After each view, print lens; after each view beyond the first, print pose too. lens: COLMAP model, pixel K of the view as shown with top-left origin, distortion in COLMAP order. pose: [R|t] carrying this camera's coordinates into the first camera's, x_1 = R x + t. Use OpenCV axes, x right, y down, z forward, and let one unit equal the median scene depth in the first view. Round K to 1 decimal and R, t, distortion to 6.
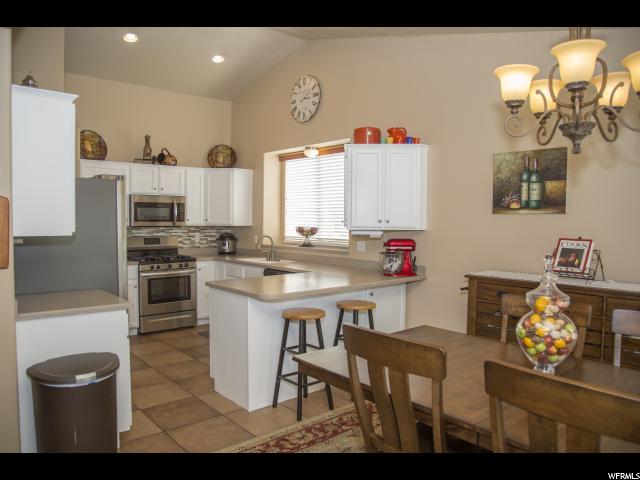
lens RADIAL K [[455.0, 0, 317.6], [0, 455.0, 237.8], [0, 0, 1]] dist [-0.077508, 0.008880]
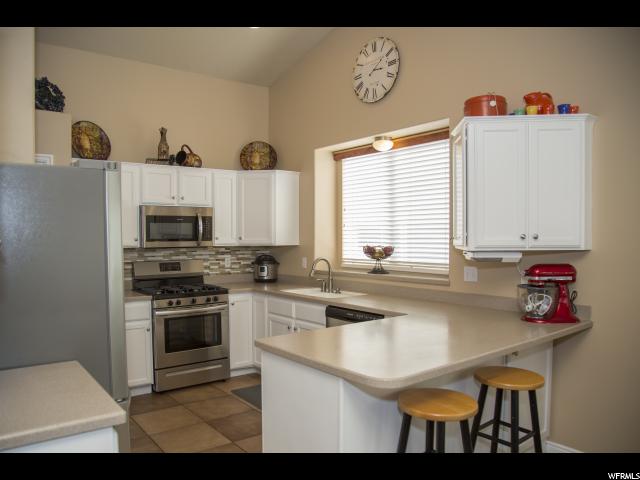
lens RADIAL K [[467.5, 0, 307.1], [0, 467.5, 251.8], [0, 0, 1]] dist [-0.079971, 0.008847]
pose [[0.997510, -0.010062, -0.069804, -0.086671], [0.009421, 0.999911, -0.009493, -0.008974], [0.069893, 0.008812, 0.997516, 0.247328]]
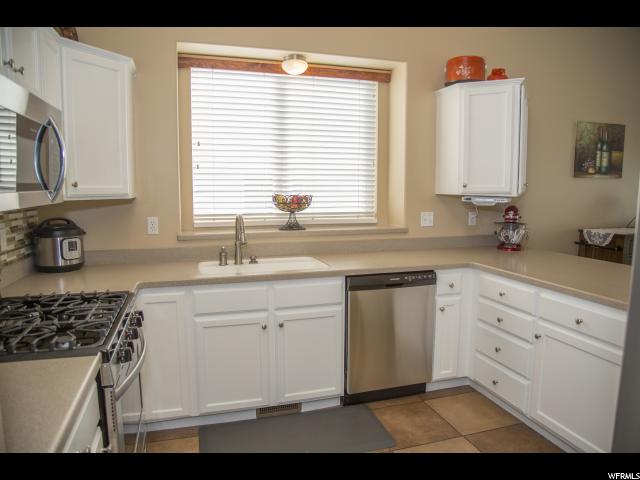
lens RADIAL K [[455.0, 0, 323.1], [0, 455.0, 228.5], [0, 0, 1]] dist [-0.077508, 0.008880]
pose [[0.404865, -0.093789, 0.909554, -0.548205], [0.038011, 0.995592, 0.085741, -0.030521], [-0.913586, -0.000140, 0.406645, 0.744183]]
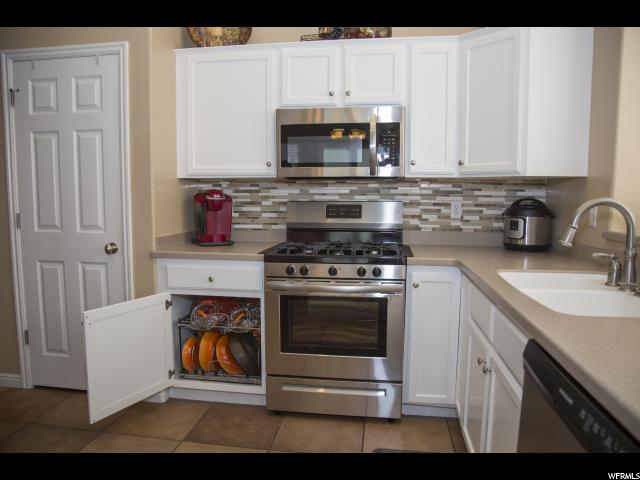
lens RADIAL K [[455.0, 0, 318.5], [0, 455.0, 237.3], [0, 0, 1]] dist [-0.077508, 0.008880]
pose [[0.653251, 0.063597, -0.754466, -0.023213], [-0.030660, 0.997871, 0.057568, 0.008231], [0.756520, -0.014475, 0.653810, 0.711548]]
